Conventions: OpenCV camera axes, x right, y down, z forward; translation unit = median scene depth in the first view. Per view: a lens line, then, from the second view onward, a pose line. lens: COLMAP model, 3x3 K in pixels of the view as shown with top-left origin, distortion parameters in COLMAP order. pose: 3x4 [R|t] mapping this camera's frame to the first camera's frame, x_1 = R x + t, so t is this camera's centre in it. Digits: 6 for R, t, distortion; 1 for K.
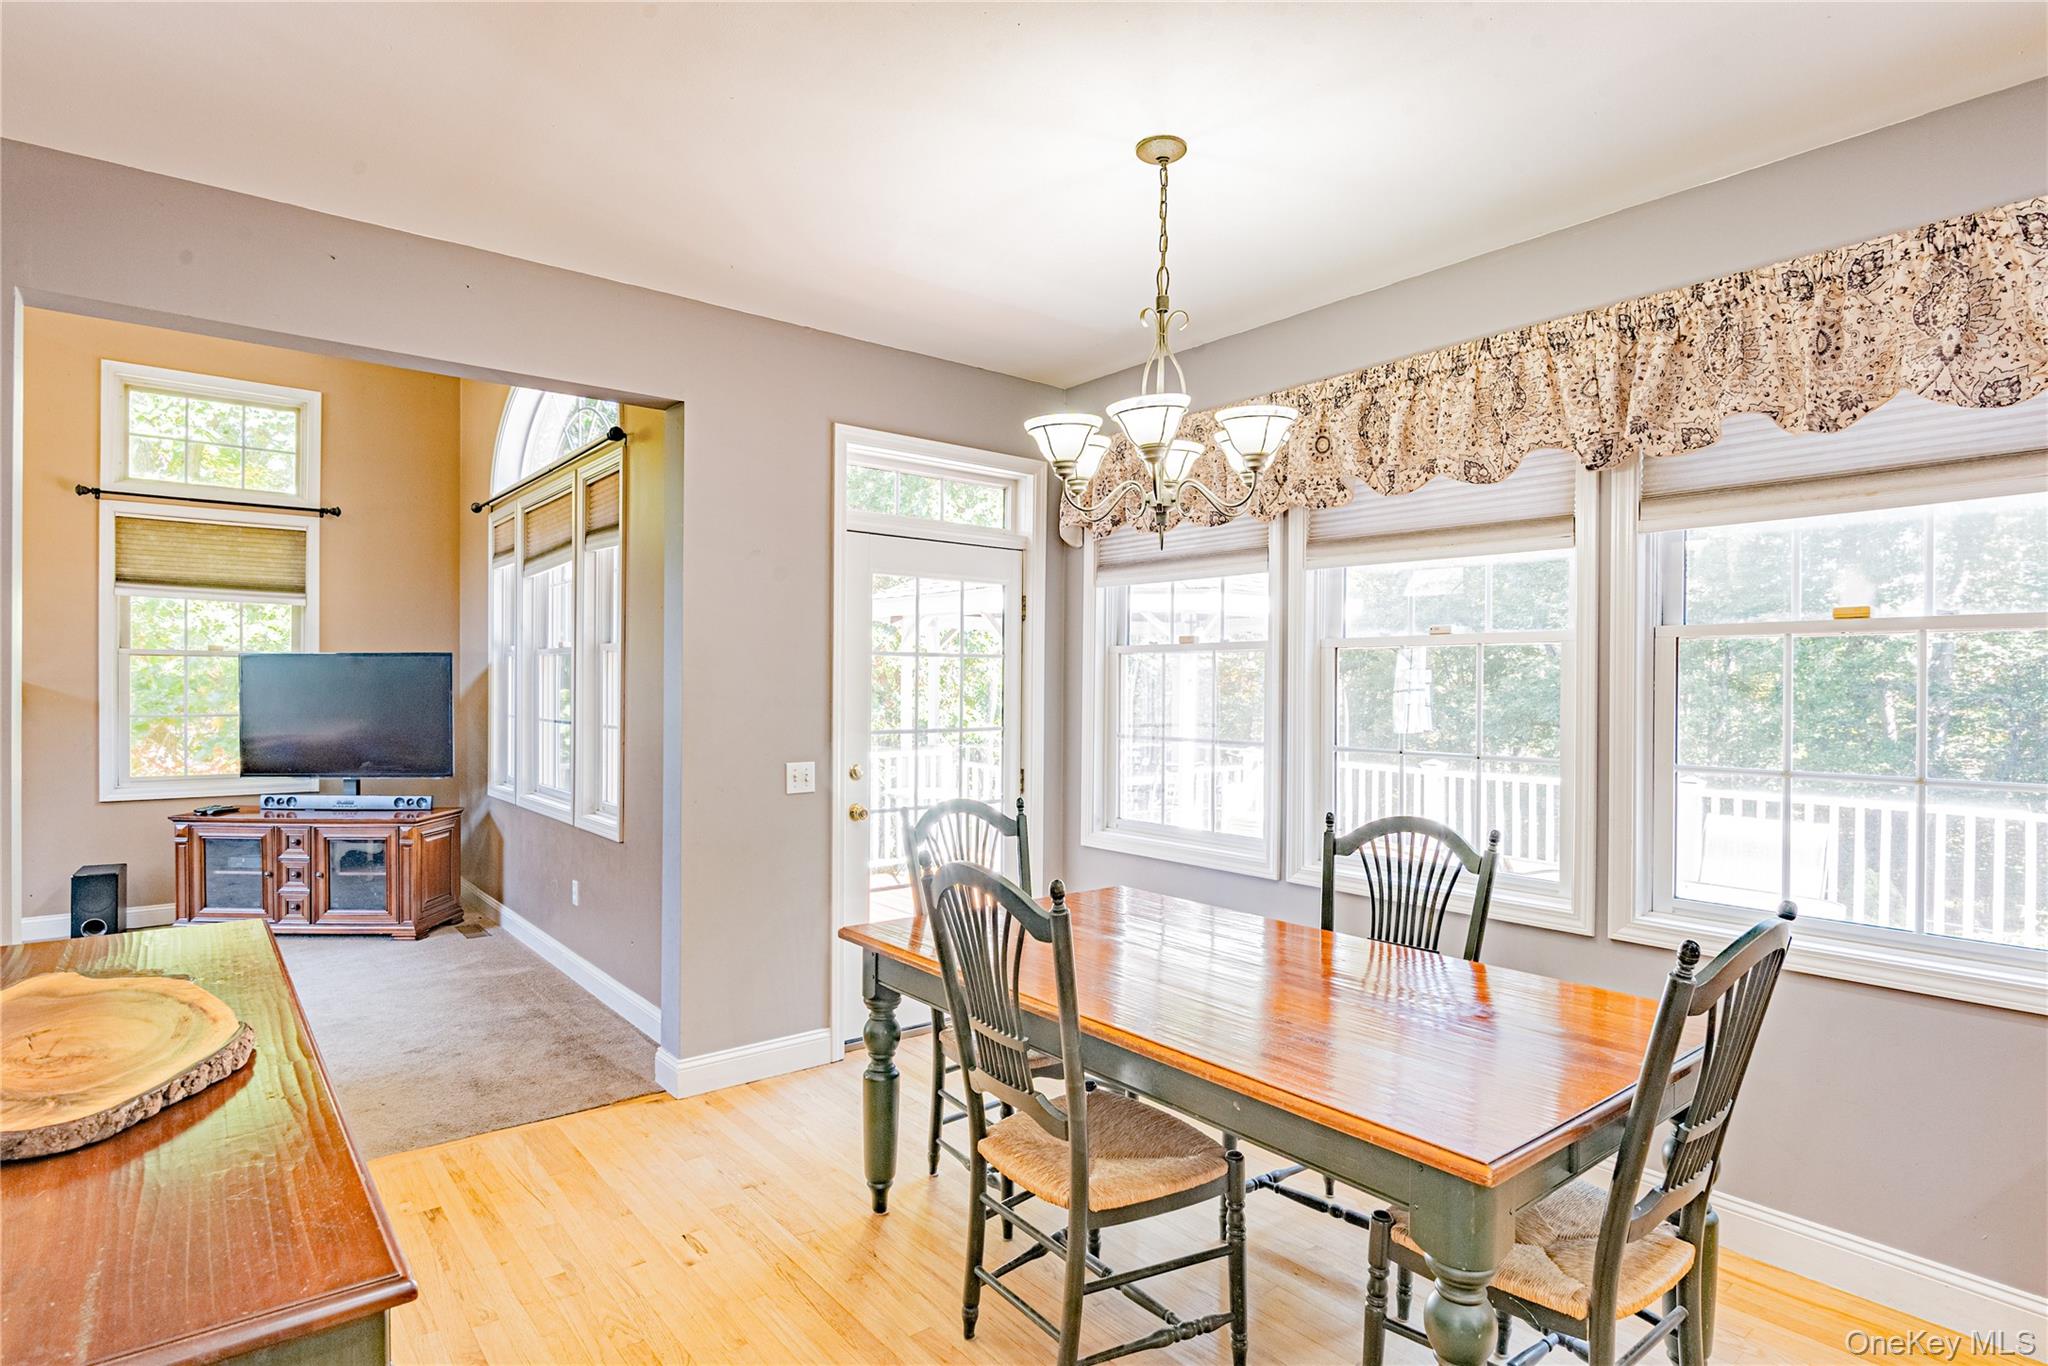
lens RADIAL K [[1022.0, 0, 1029.8], [0, 1022.0, 684.4], [0, 0, 1]] dist [-0.002018, -0.000160]
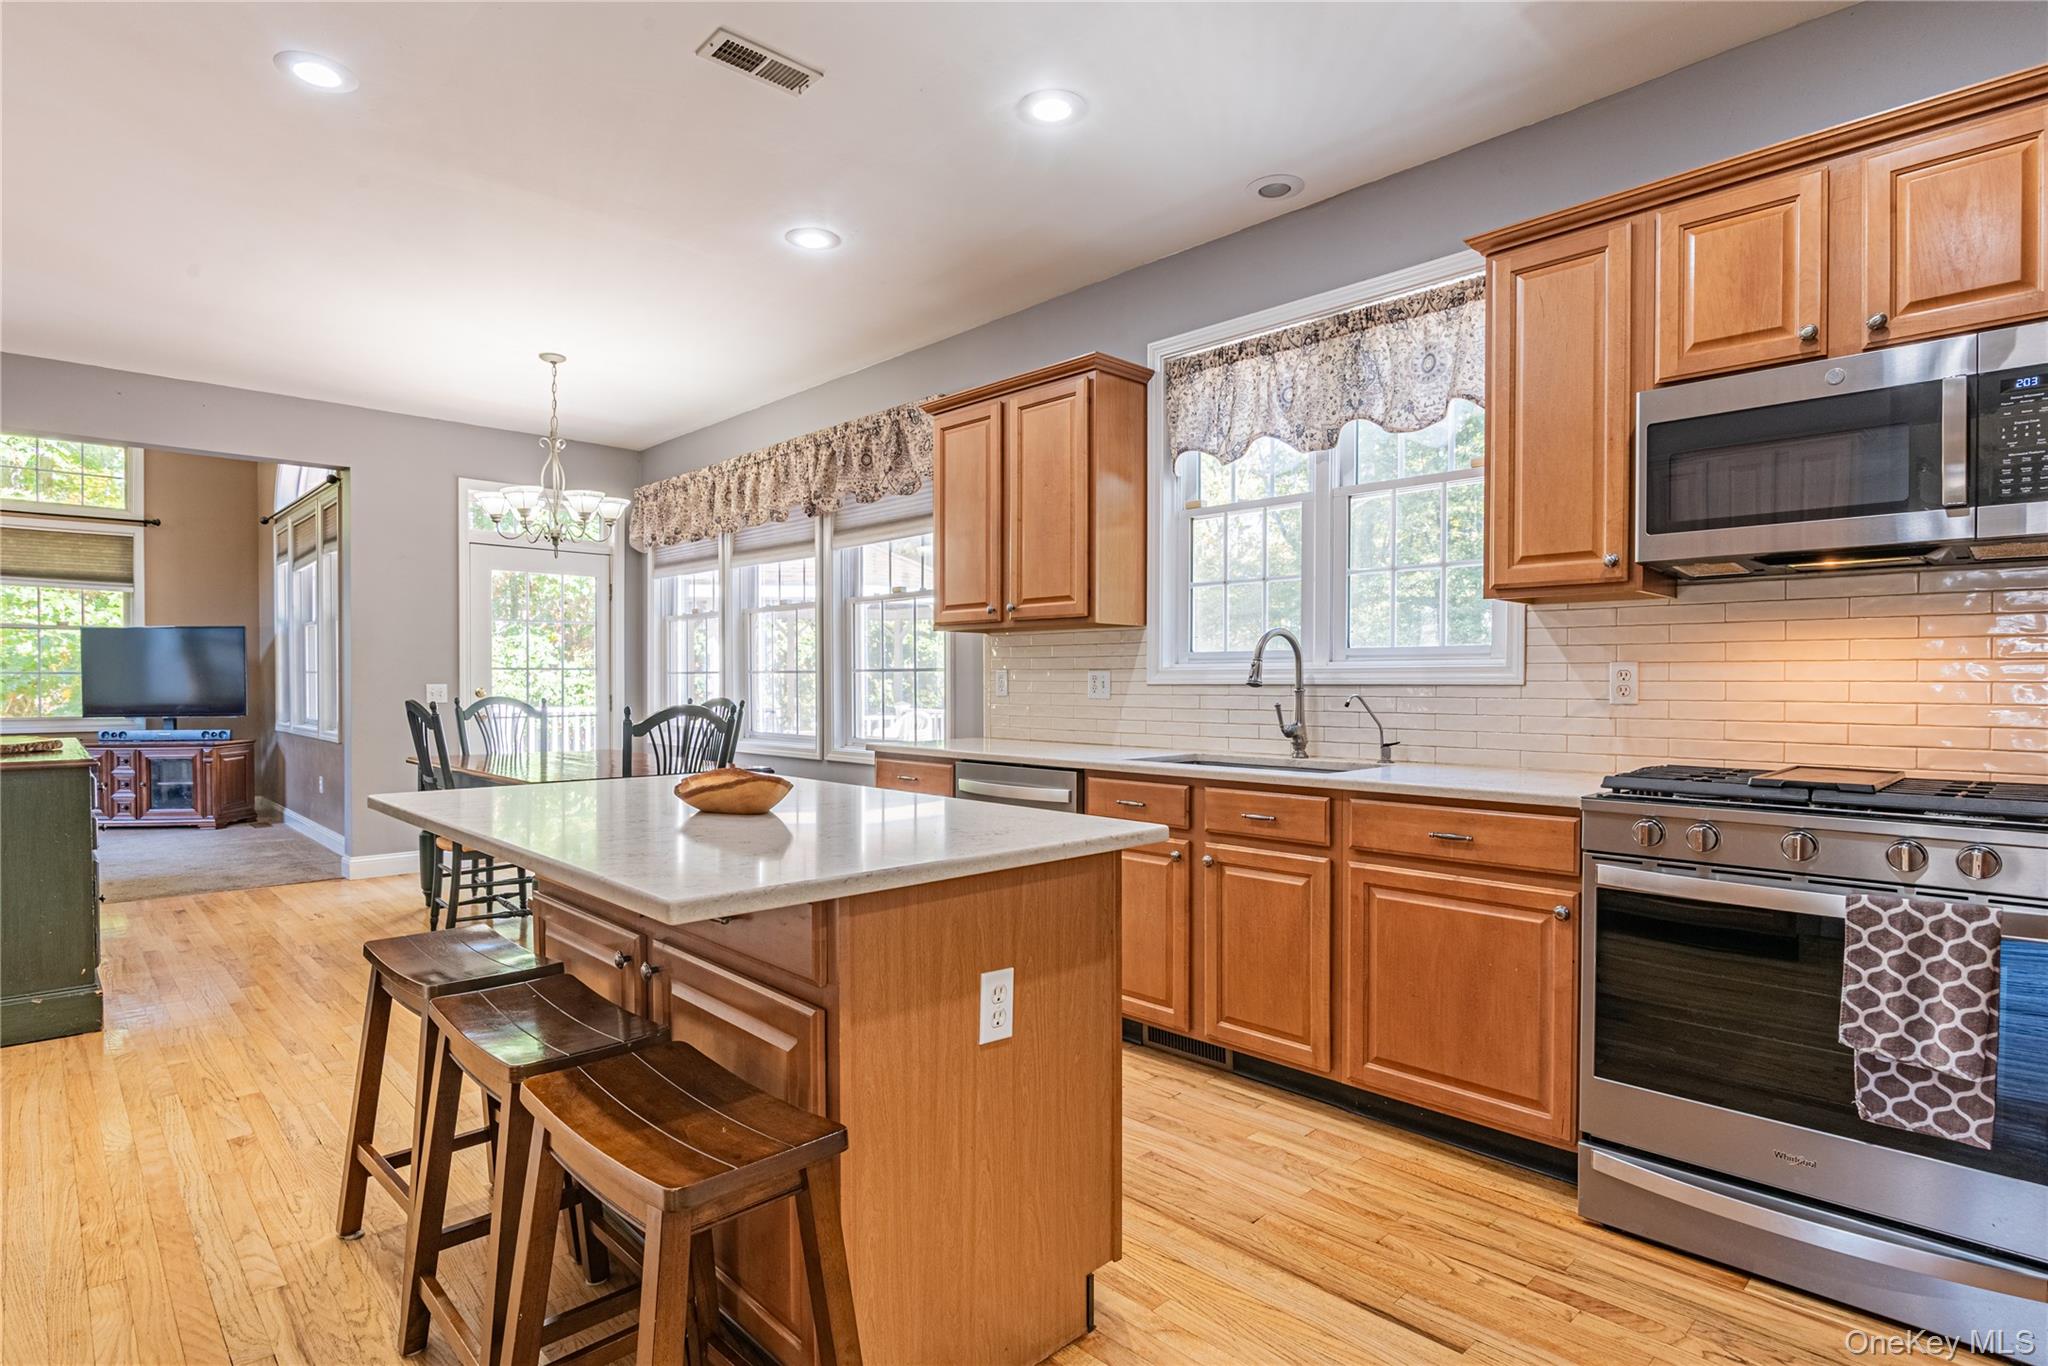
lens RADIAL K [[1020.9, 0, 1020.3], [0, 1020.9, 688.2], [0, 0, 1]] dist [0.001390, 0.001131]
pose [[0.997358, -0.005388, 0.072443, 0.402870], [0.005032, 0.999974, 0.005099, 0.054418], [-0.072469, -0.004721, 0.997359, -0.484249]]
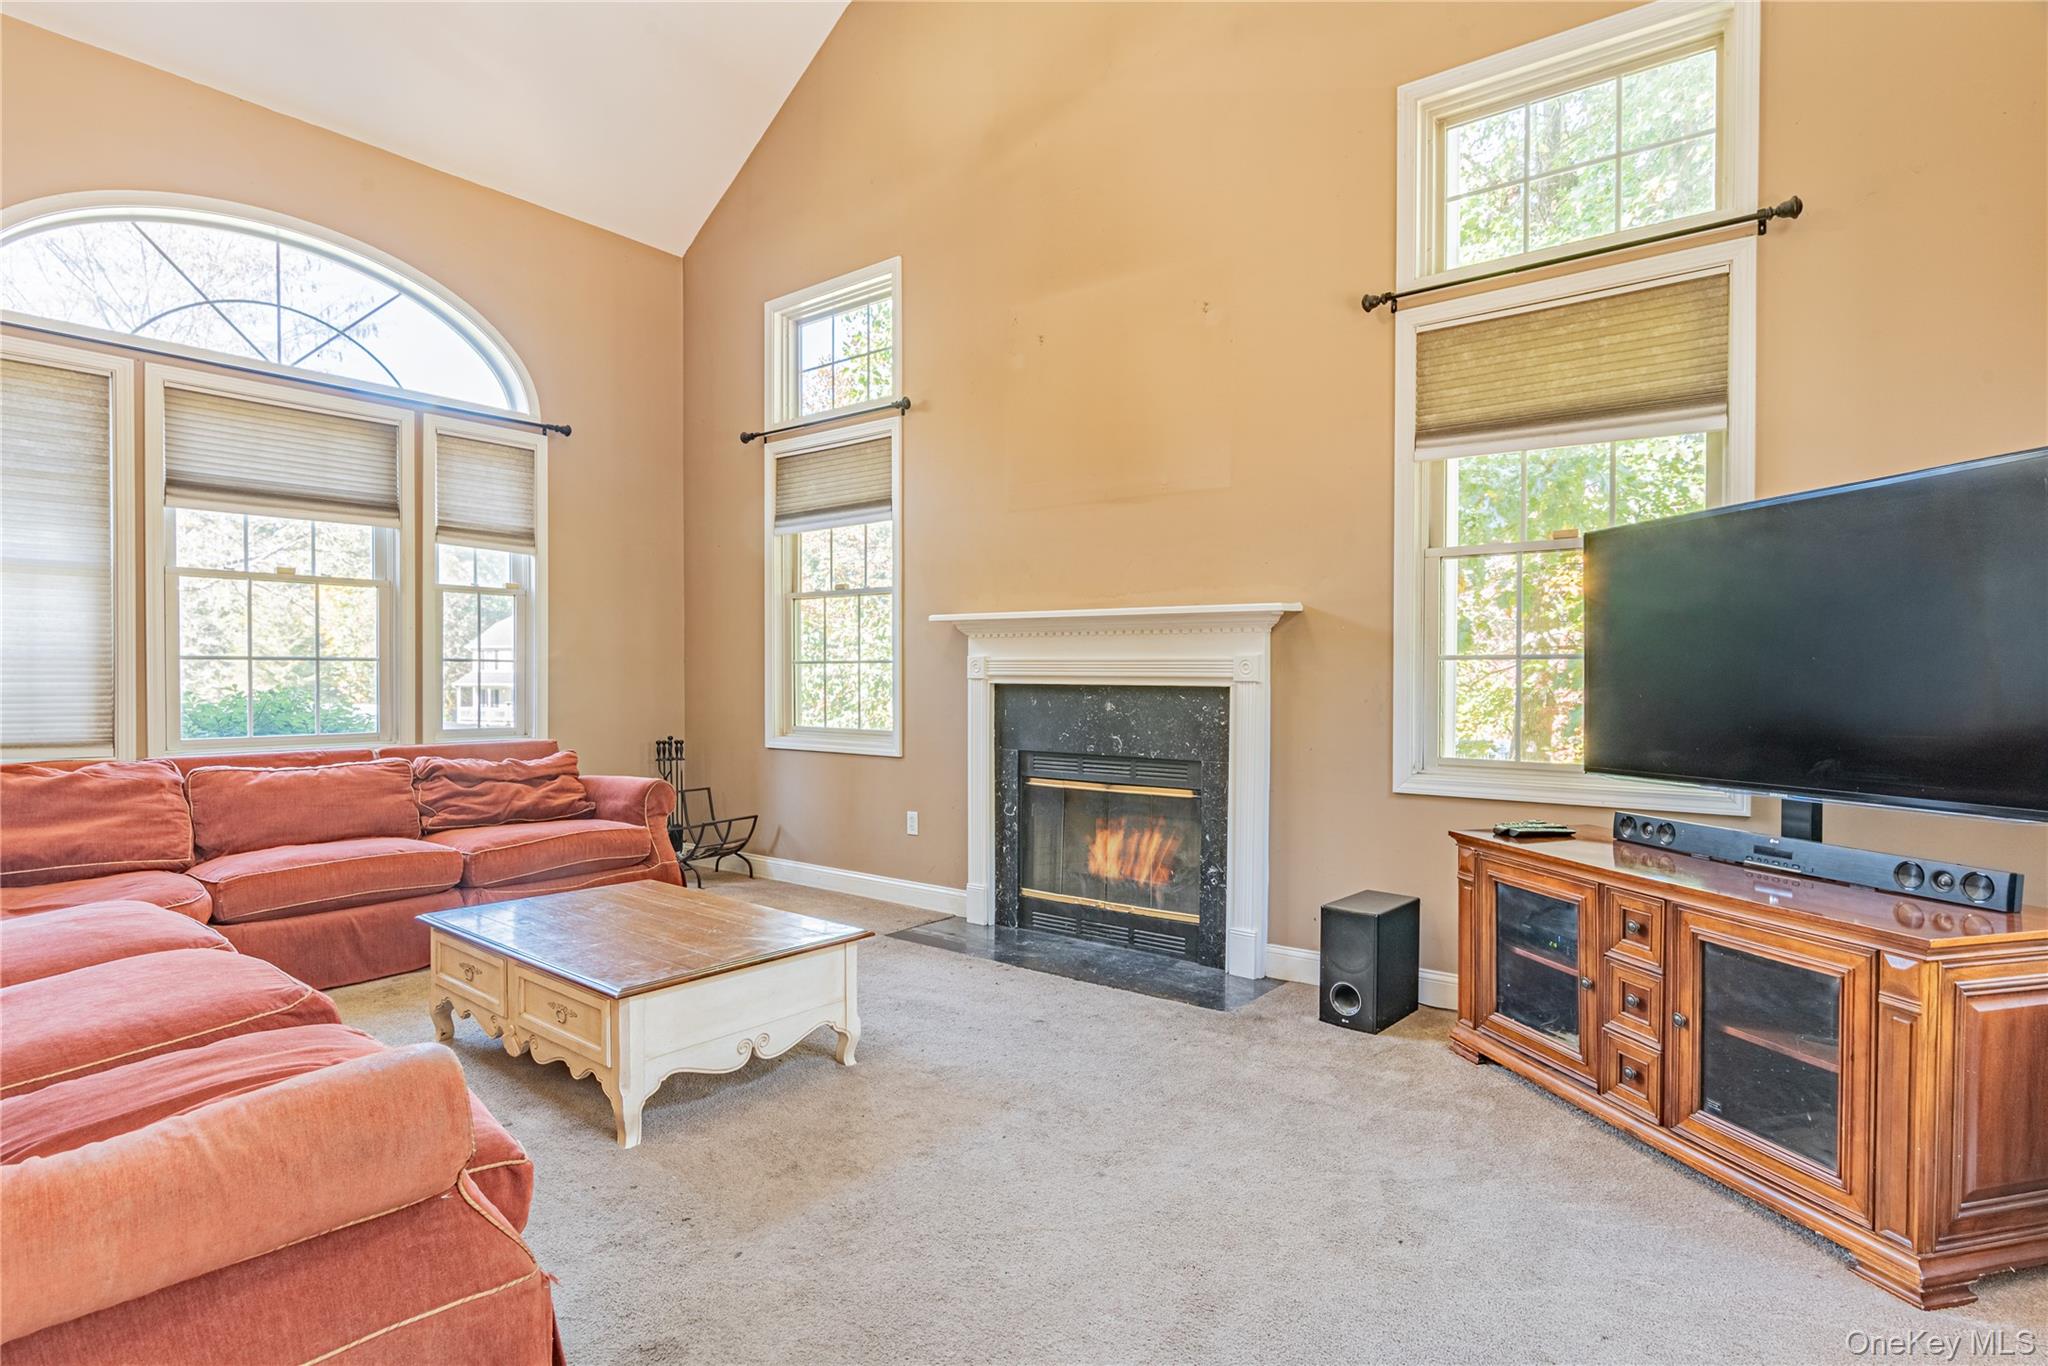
lens RADIAL K [[1020.9, 0, 1020.3], [0, 1020.9, 688.2], [0, 0, 1]] dist [0.001390, 0.001131]
pose [[0.173687, 0.006227, -0.984781, -0.324693], [-0.002407, 0.999980, 0.005898, 0.047165], [0.984798, 0.001346, 0.173698, 0.652075]]
